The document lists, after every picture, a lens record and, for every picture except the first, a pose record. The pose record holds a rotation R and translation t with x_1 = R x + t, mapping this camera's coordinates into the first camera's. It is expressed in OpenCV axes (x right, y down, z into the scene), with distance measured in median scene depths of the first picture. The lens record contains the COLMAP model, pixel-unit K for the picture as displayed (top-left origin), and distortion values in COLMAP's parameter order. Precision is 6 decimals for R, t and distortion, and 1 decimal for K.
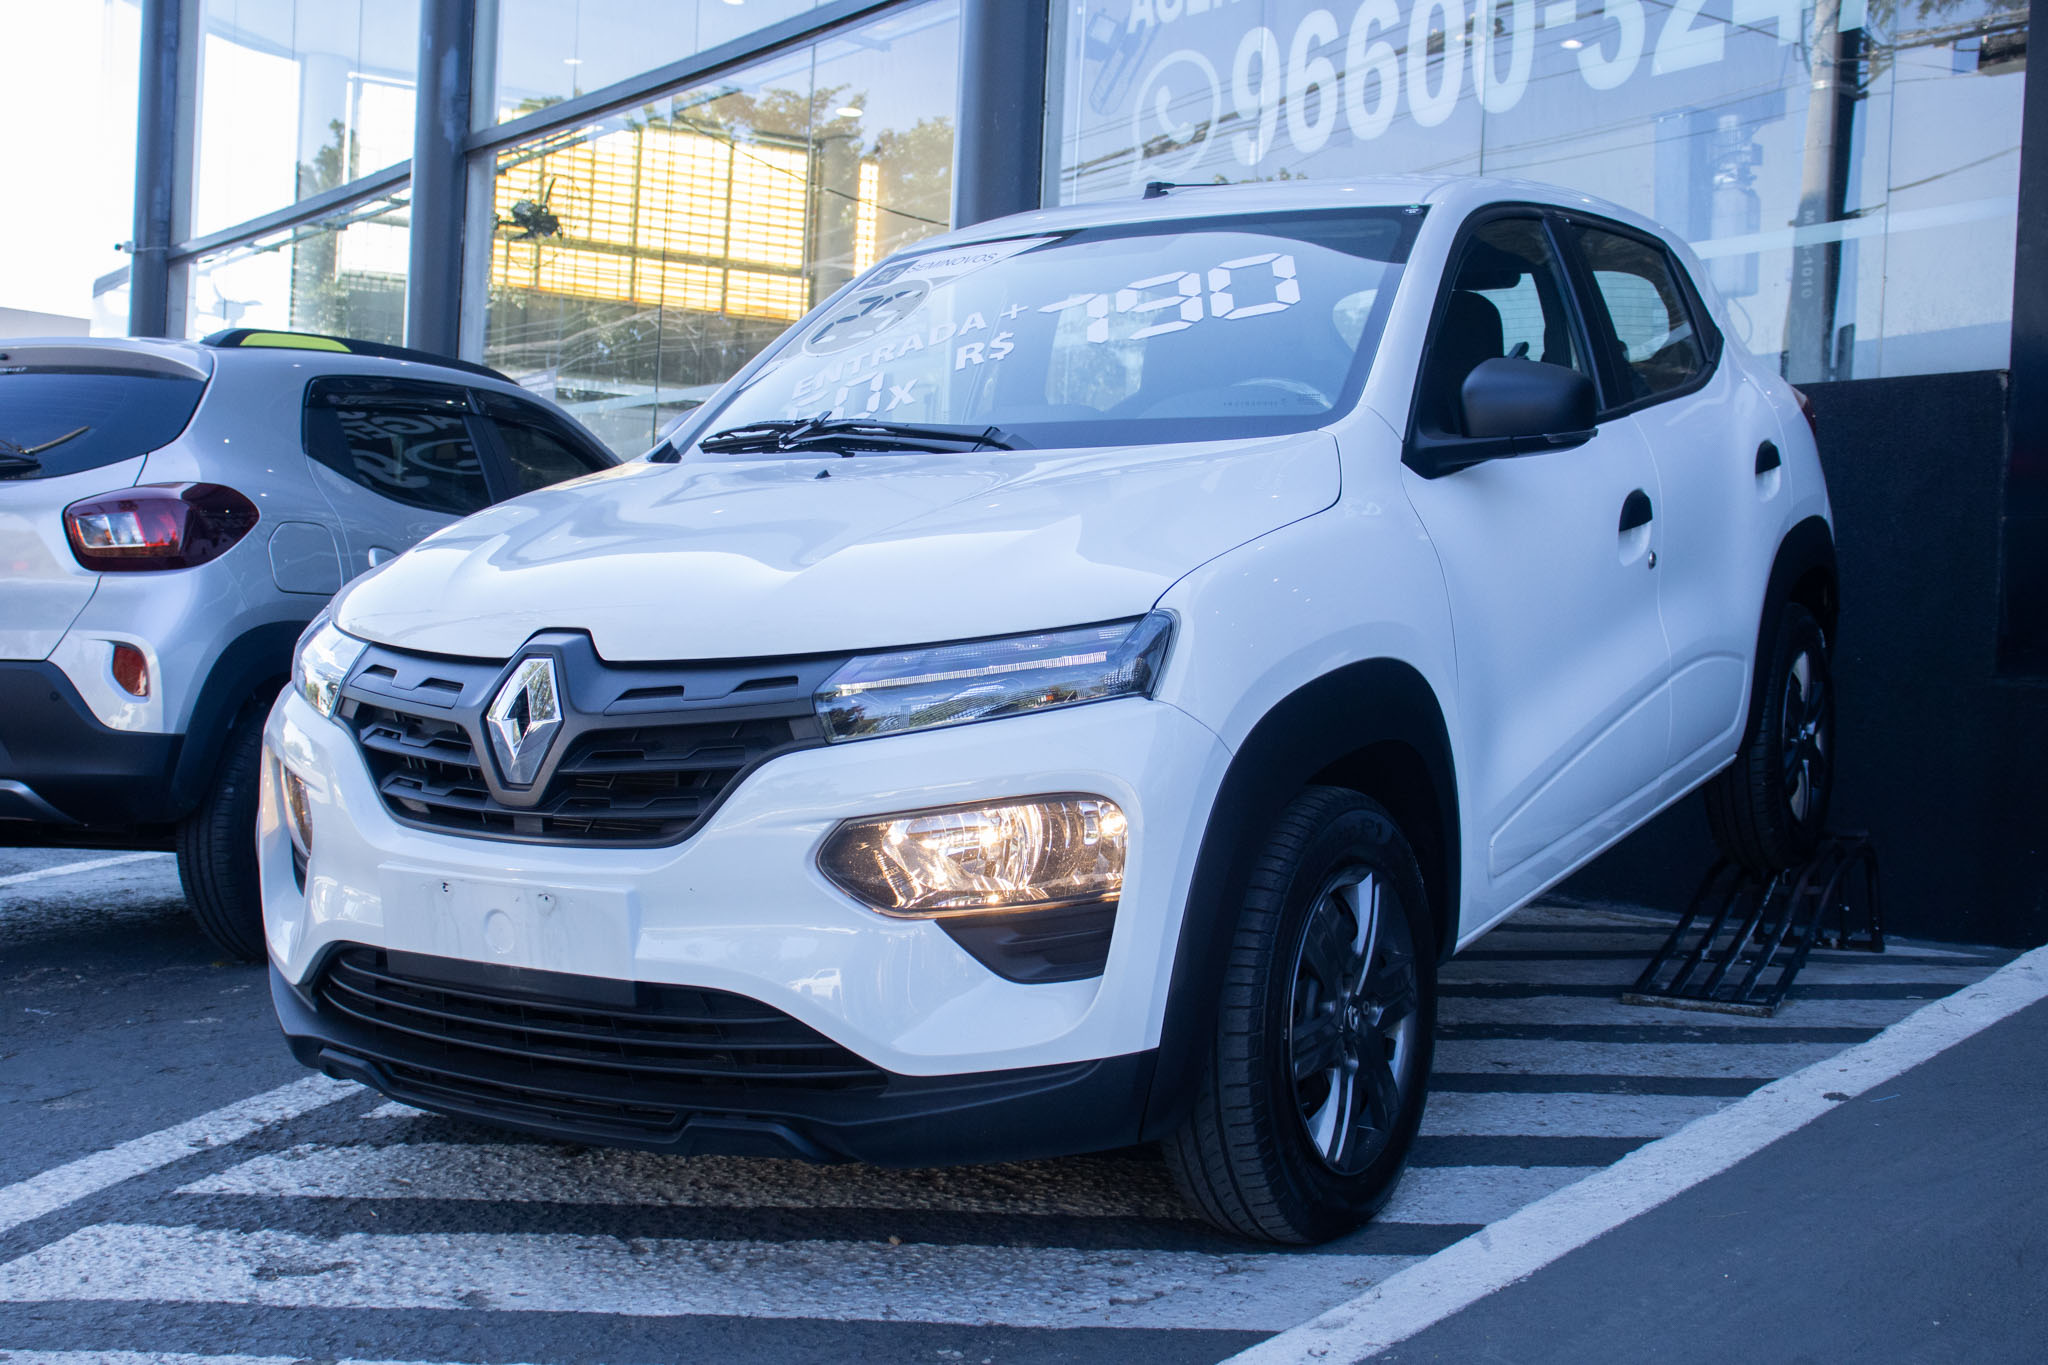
lens RADIAL K [[2307.5, 0, 1021.9], [0, 2307.5, 693.2], [0, 0, 1]] dist [-0.007585, 0.000000]
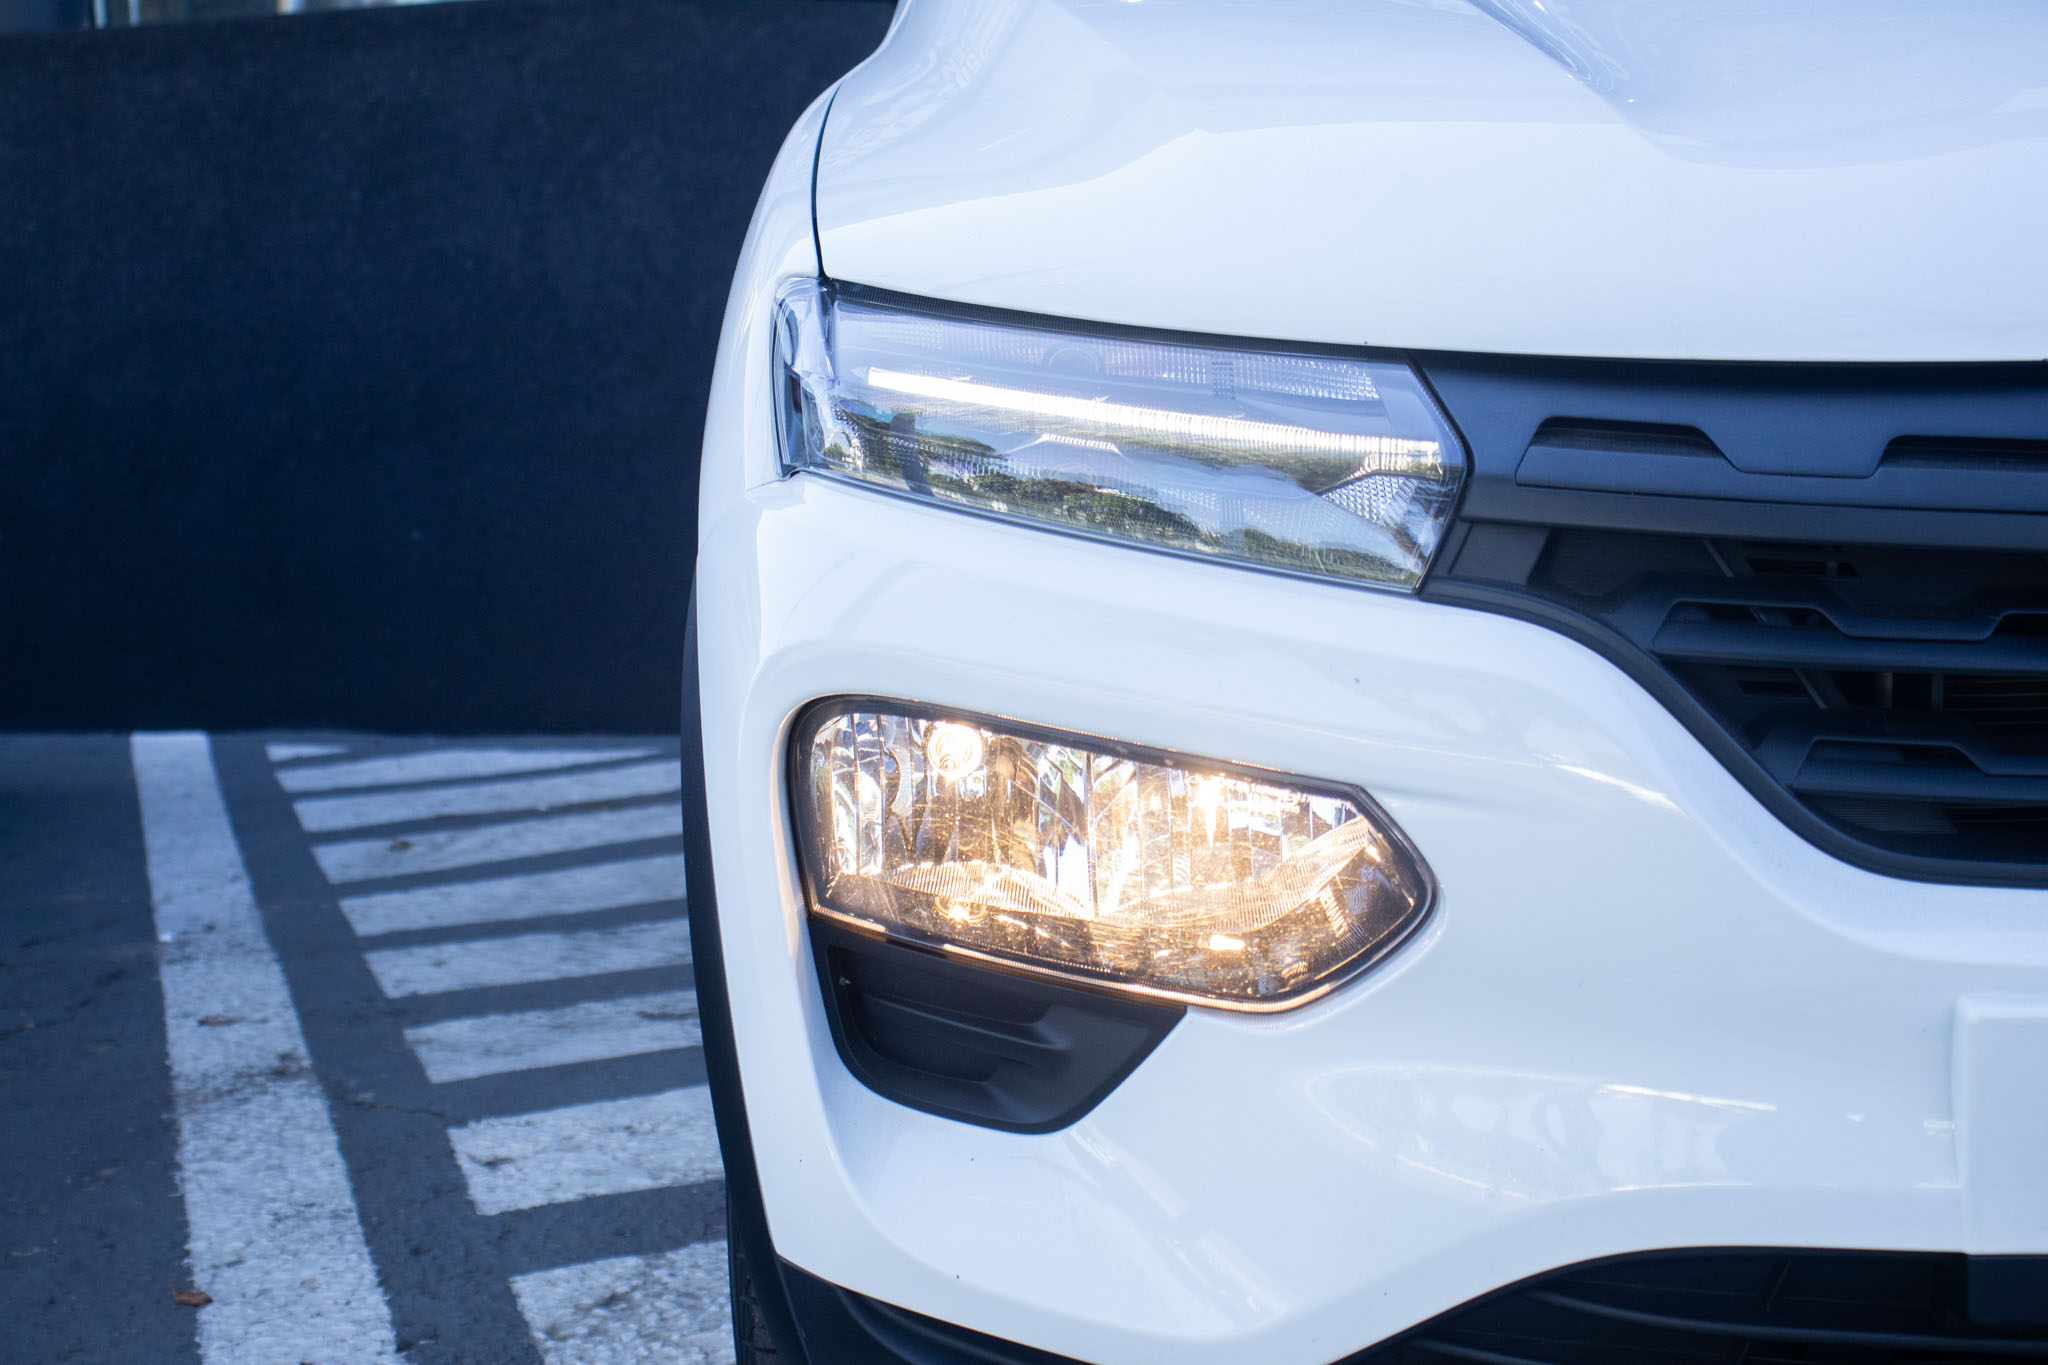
lens RADIAL K [[3341.0, 0, 1023.4], [0, 3341.0, 685.2], [0, 0, 1]] dist [0.090010, 0.000000]
pose [[0.854935, -0.106776, 0.507627, -0.627236], [0.068319, 0.993239, 0.093860, -0.025940], [-0.514217, -0.045564, 0.856449, 0.649218]]
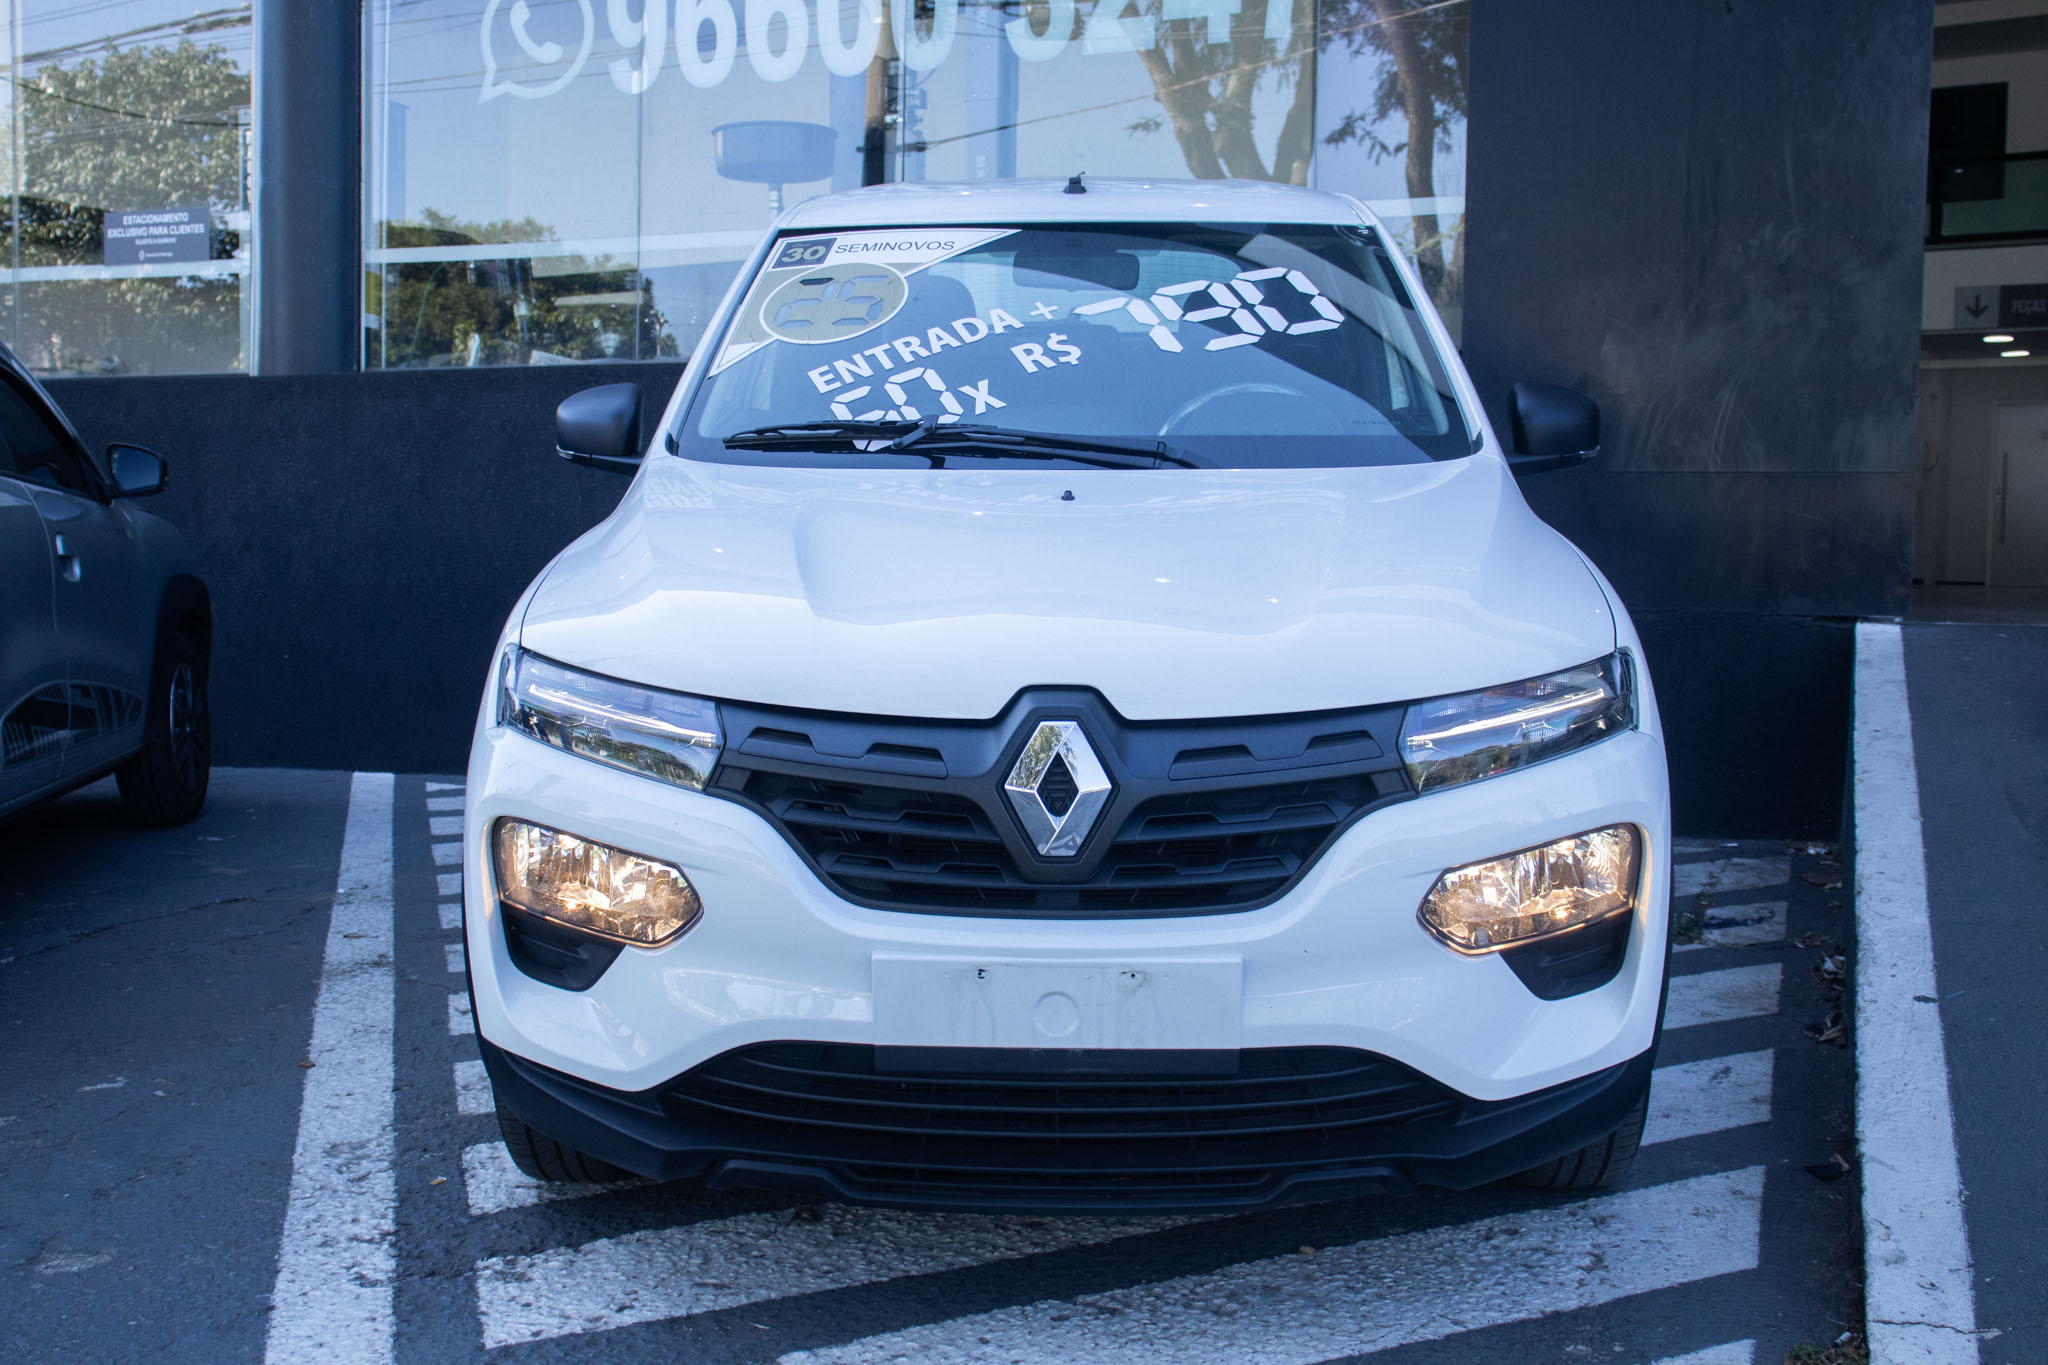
lens RADIAL K [[2232.0, 0, 1027.7], [0, 2232.0, 677.8], [0, 0, 1]] dist [-0.109593, 0.000000]
pose [[0.852690, -0.054596, 0.519557, -0.668162], [0.024196, 0.997584, 0.065118, -0.089226], [-0.521857, -0.042954, 0.851951, 0.222852]]
